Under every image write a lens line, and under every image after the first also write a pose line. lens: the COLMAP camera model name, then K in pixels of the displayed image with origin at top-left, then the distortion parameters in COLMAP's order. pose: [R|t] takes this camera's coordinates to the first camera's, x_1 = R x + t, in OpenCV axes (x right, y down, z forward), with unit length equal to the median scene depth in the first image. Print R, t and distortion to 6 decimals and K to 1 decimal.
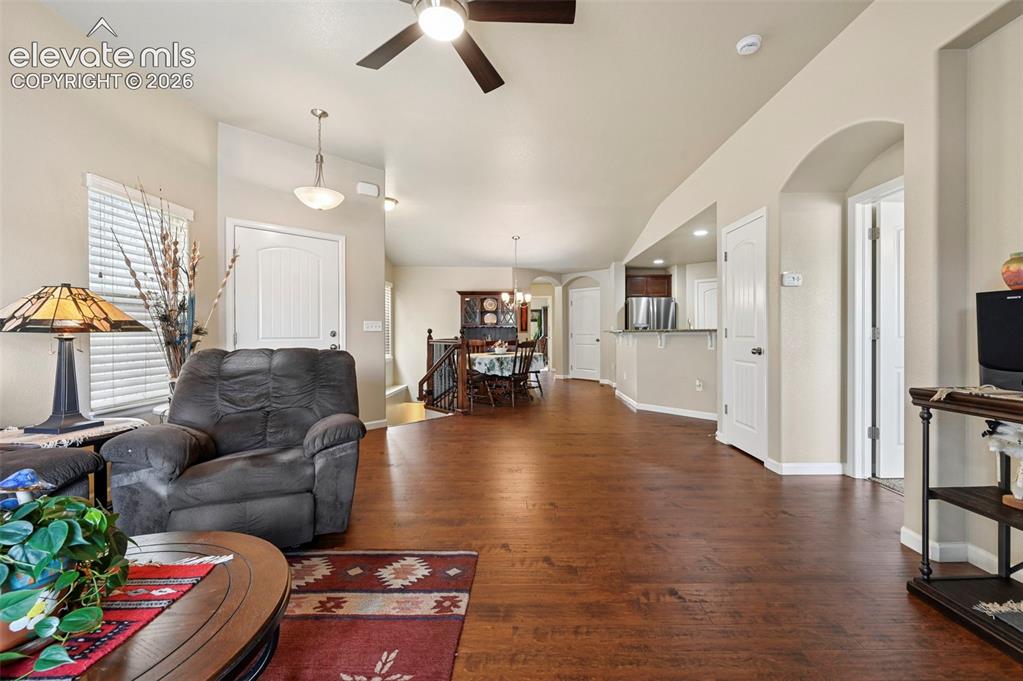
lens RADIAL K [[420.5, 0, 529.8], [0, 420.5, 331.9], [0, 0, 1]] dist [0.000348, -0.000495]
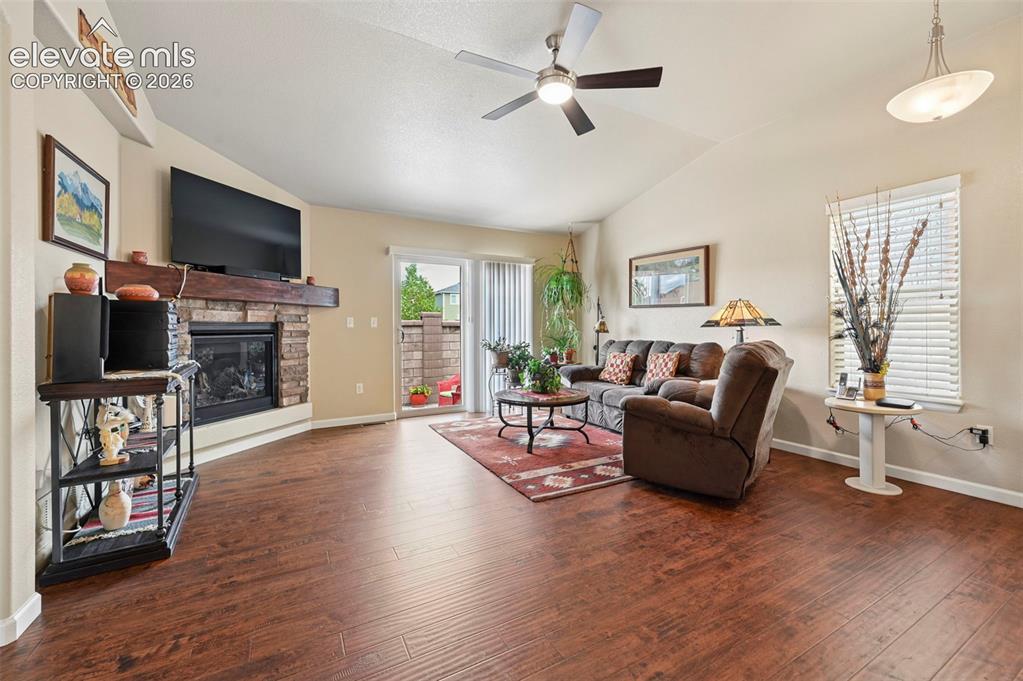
lens RADIAL K [[420.5, 0, 532.1], [0, 420.5, 325.5], [0, 0, 1]] dist [0.000348, -0.000495]
pose [[-0.876229, 0.003649, -0.481881, 0.541151], [0.006234, 0.999973, -0.003763, -0.003537], [0.481855, -0.006301, -0.876228, 2.342128]]
